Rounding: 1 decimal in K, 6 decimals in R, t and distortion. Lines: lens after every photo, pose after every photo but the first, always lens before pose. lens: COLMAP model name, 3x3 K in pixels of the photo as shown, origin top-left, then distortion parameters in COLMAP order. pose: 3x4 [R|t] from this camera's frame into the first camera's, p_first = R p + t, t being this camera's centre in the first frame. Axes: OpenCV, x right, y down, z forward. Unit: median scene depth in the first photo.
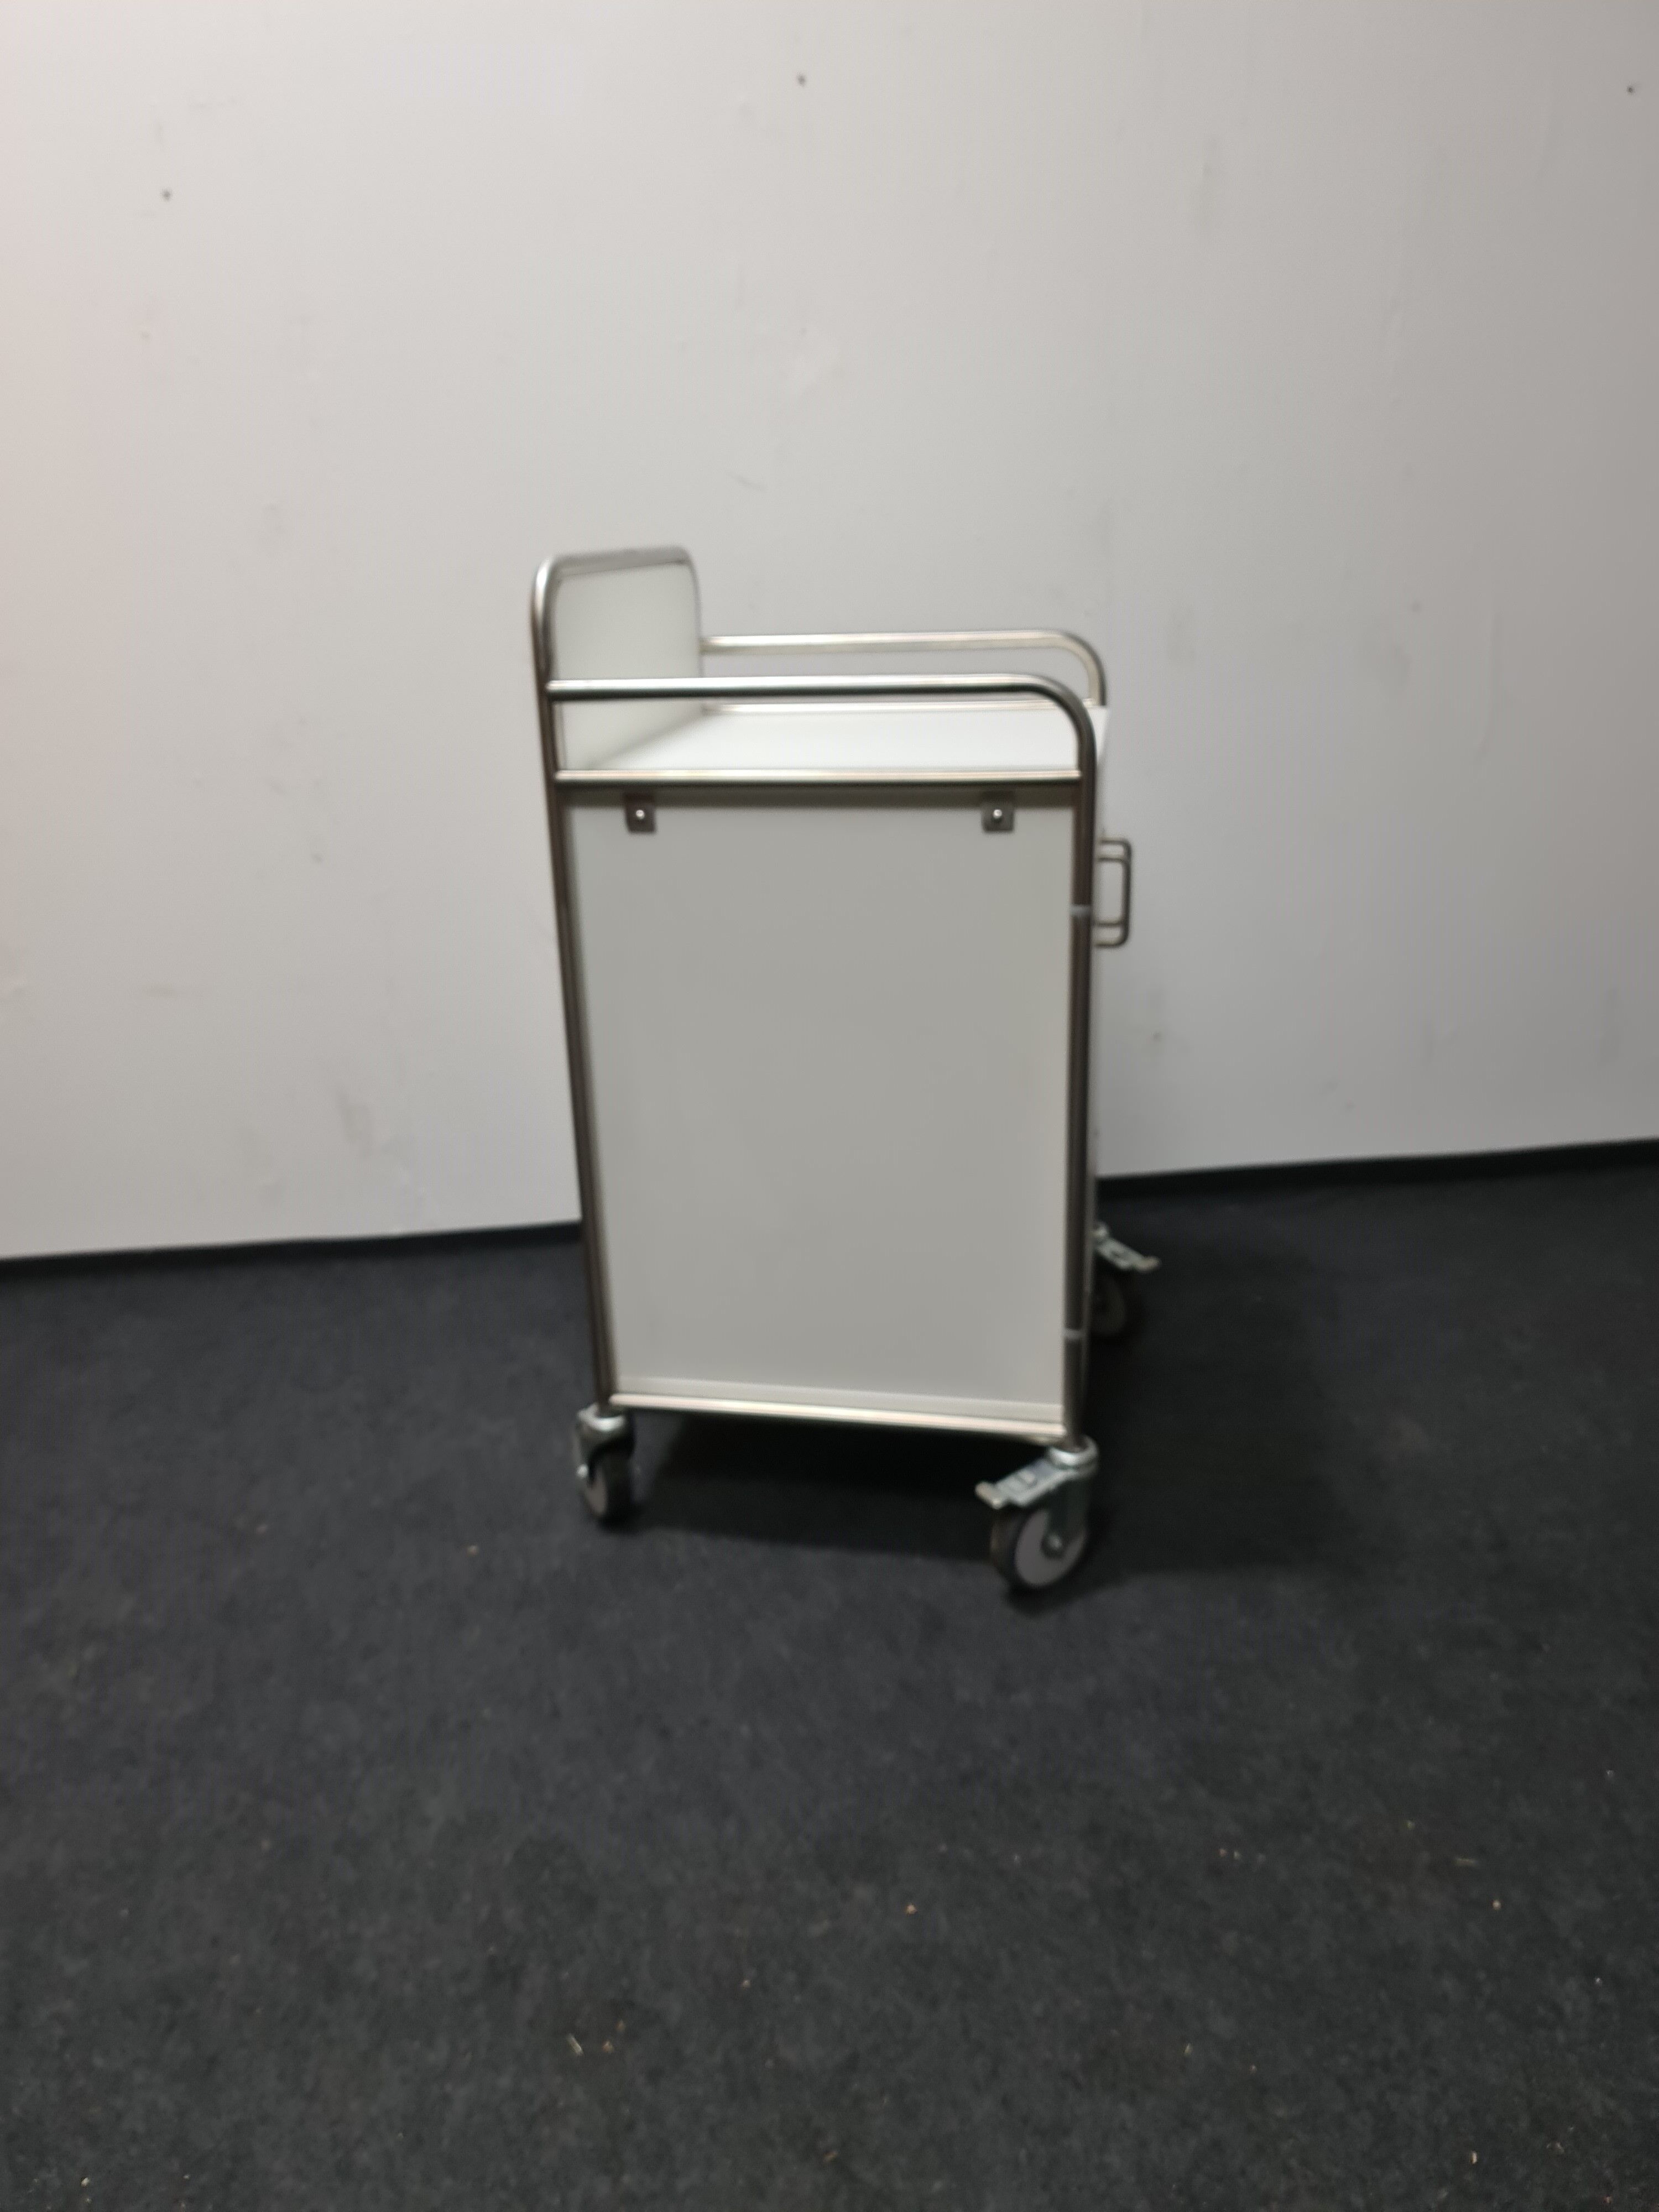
lens RADIAL K [[1632.3, 0, 797.3], [0, 1632.3, 1084.6], [0, 0, 1]] dist [0.091041, -0.109071]
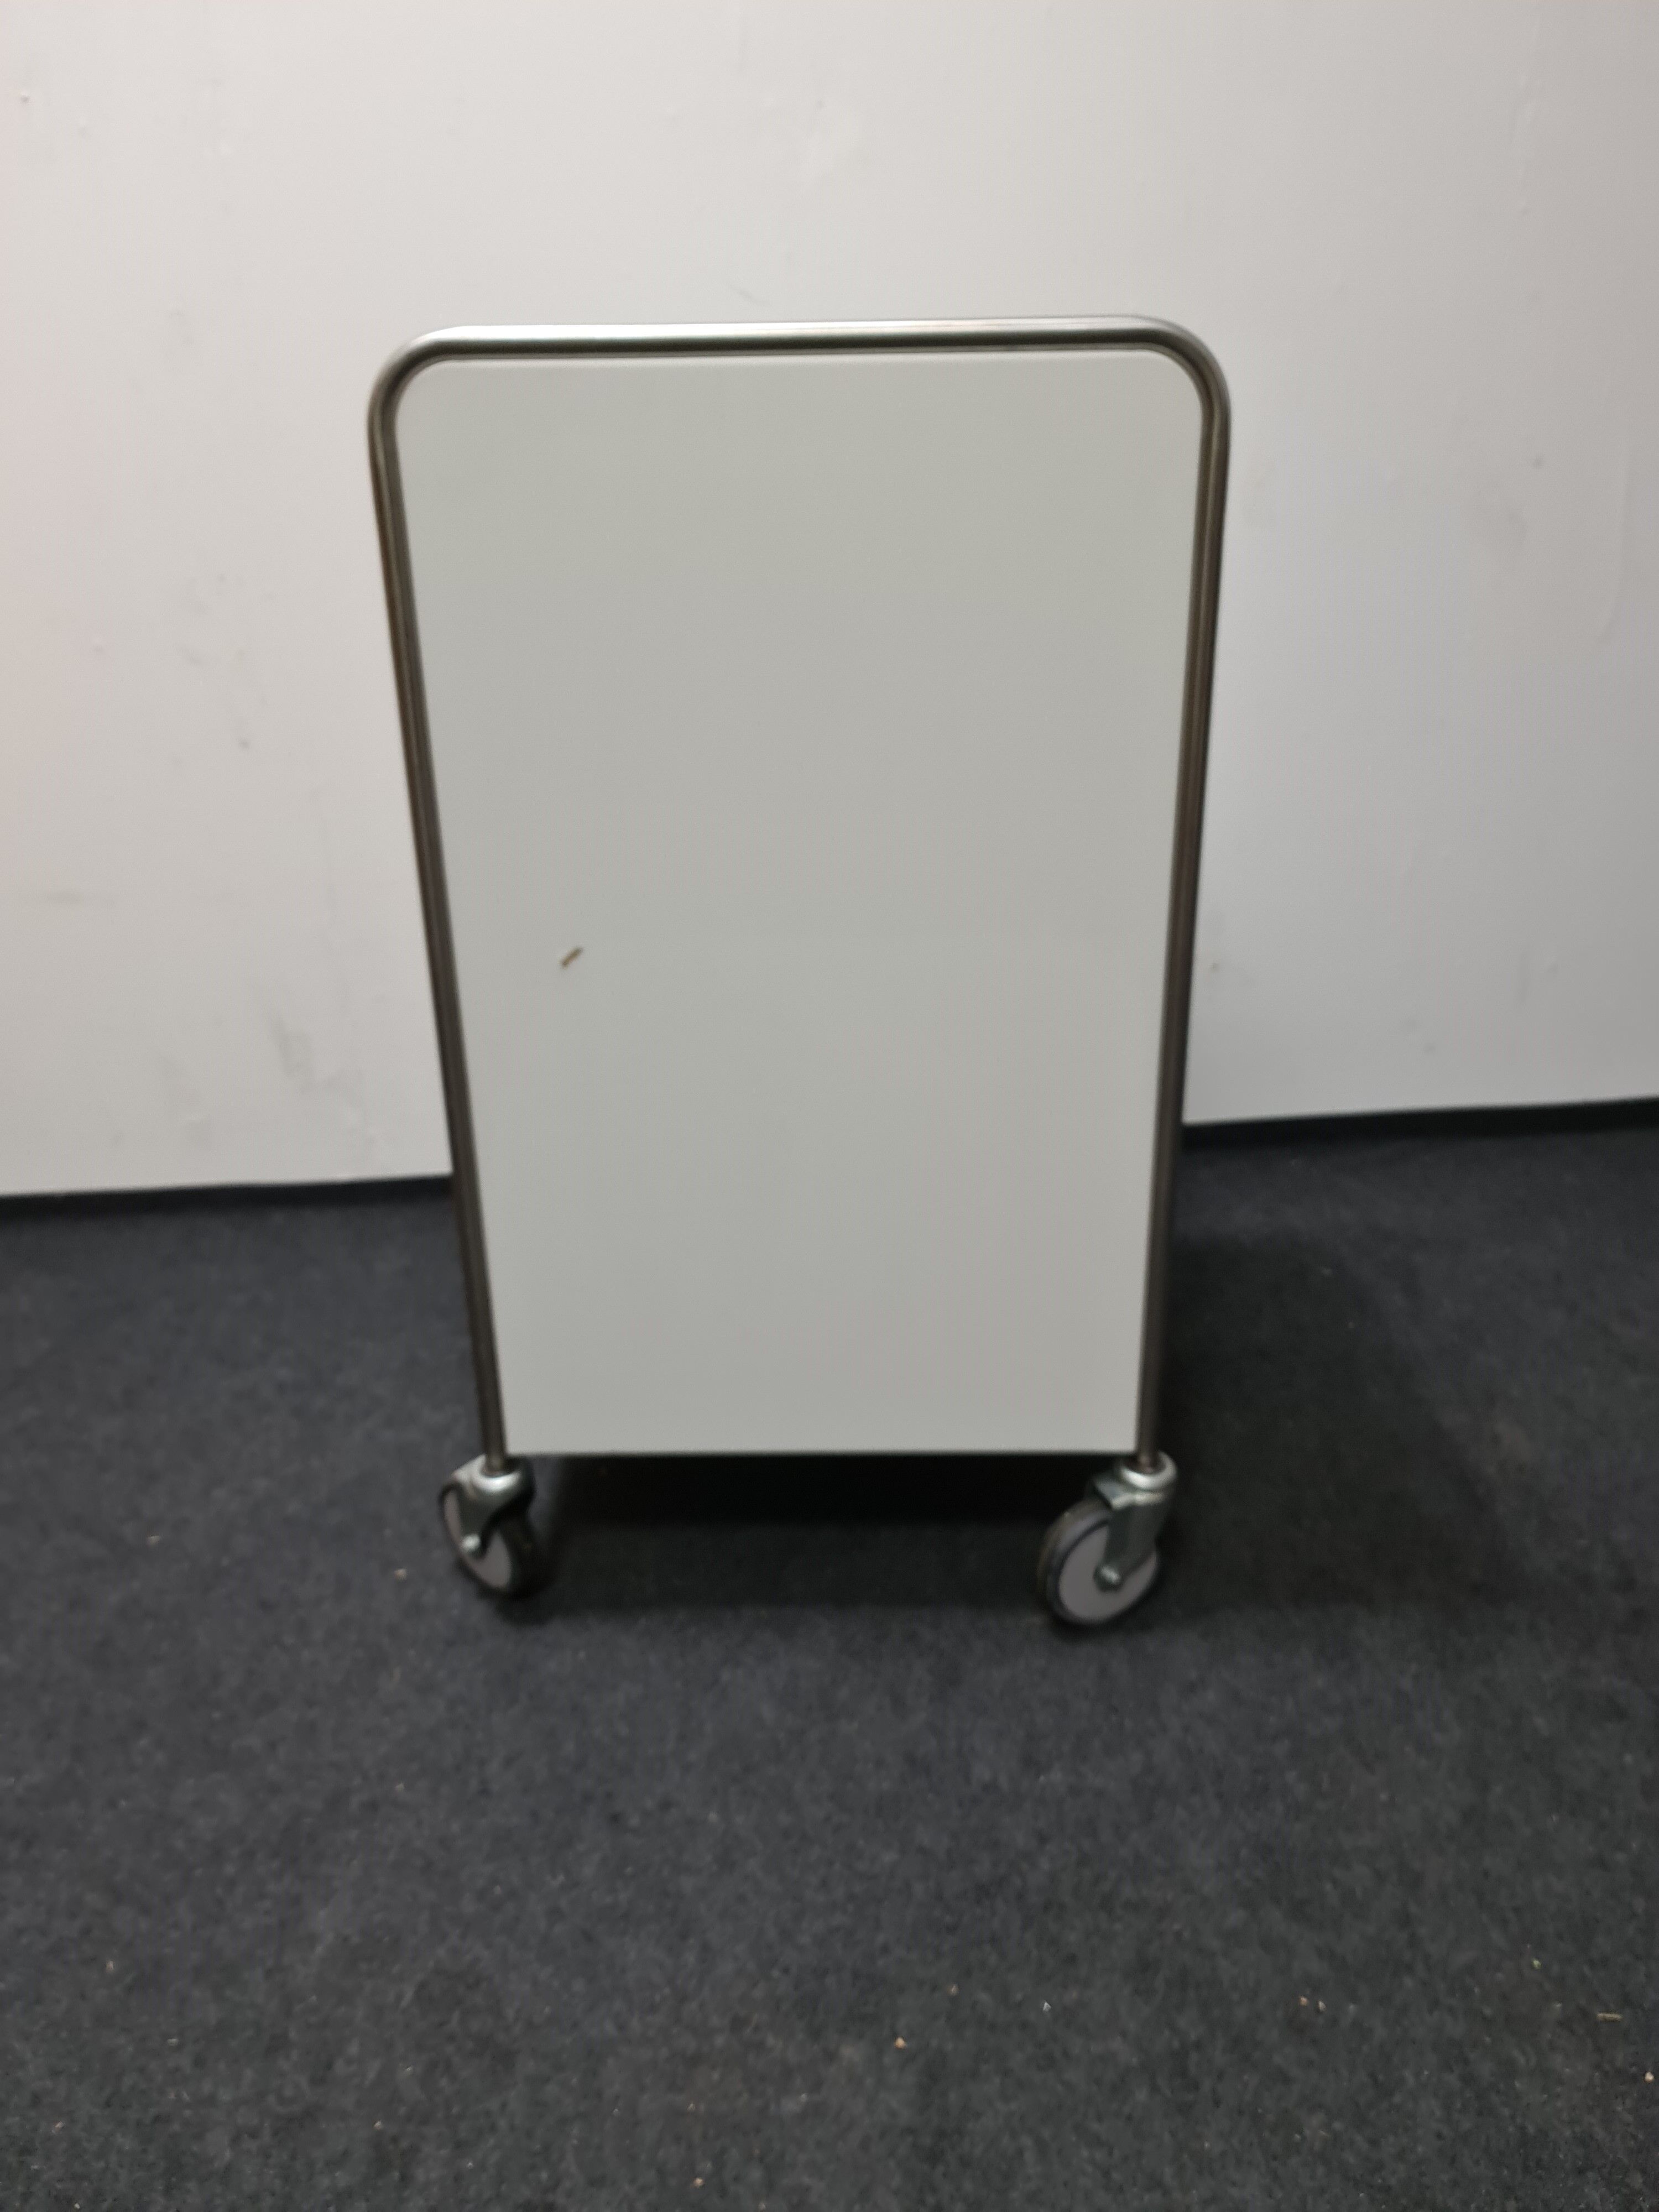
lens RADIAL K [[1629.1, 0, 829.5], [0, 1629.1, 1106.0], [0, 0, 1]] dist [0.095826, -0.115785]
pose [[0.999904, 0.013000, 0.004720, 0.018522], [-0.013270, 0.997949, 0.062625, -0.012801], [-0.003896, -0.062682, 0.998026, 0.227540]]
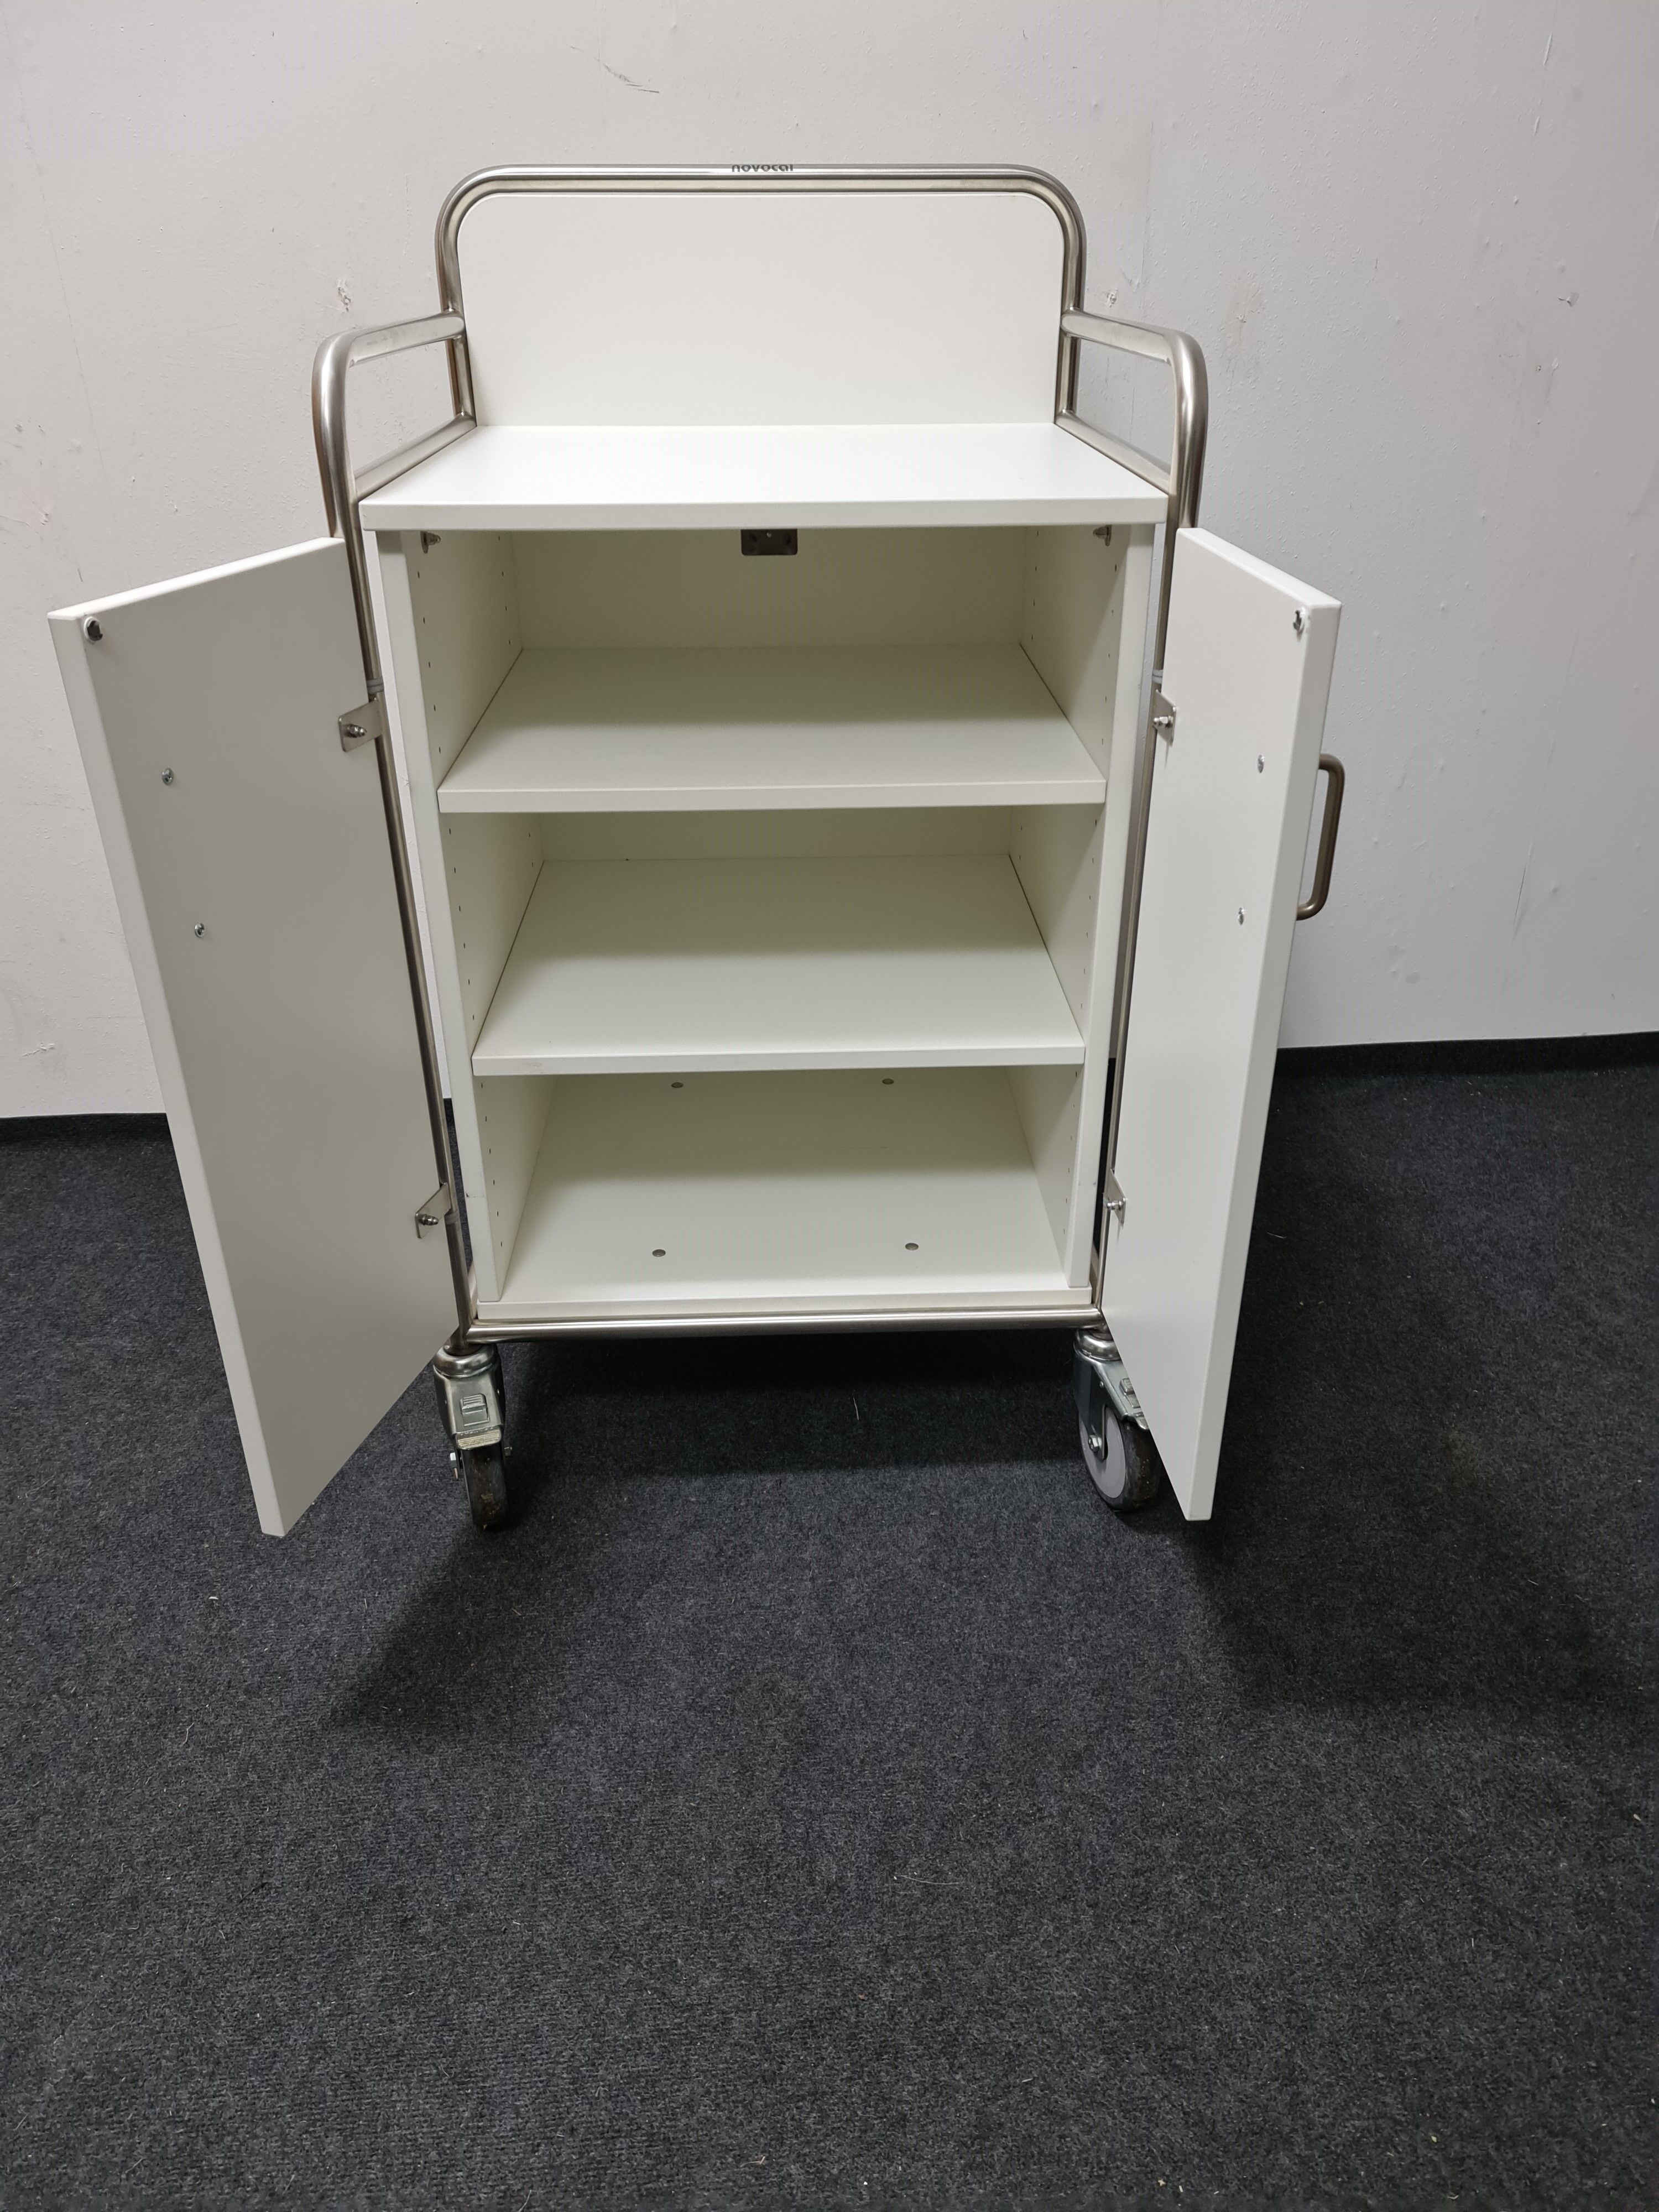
lens RADIAL K [[1609.0, 0, 840.8], [0, 1609.0, 1119.4], [0, 0, 1]] dist [0.103794, -0.105949]
pose [[0.999675, 0.025478, 0.000439, 0.108886], [-0.025191, 0.985544, 0.167538, -0.084056], [0.003836, -0.167494, 0.985866, 0.389499]]
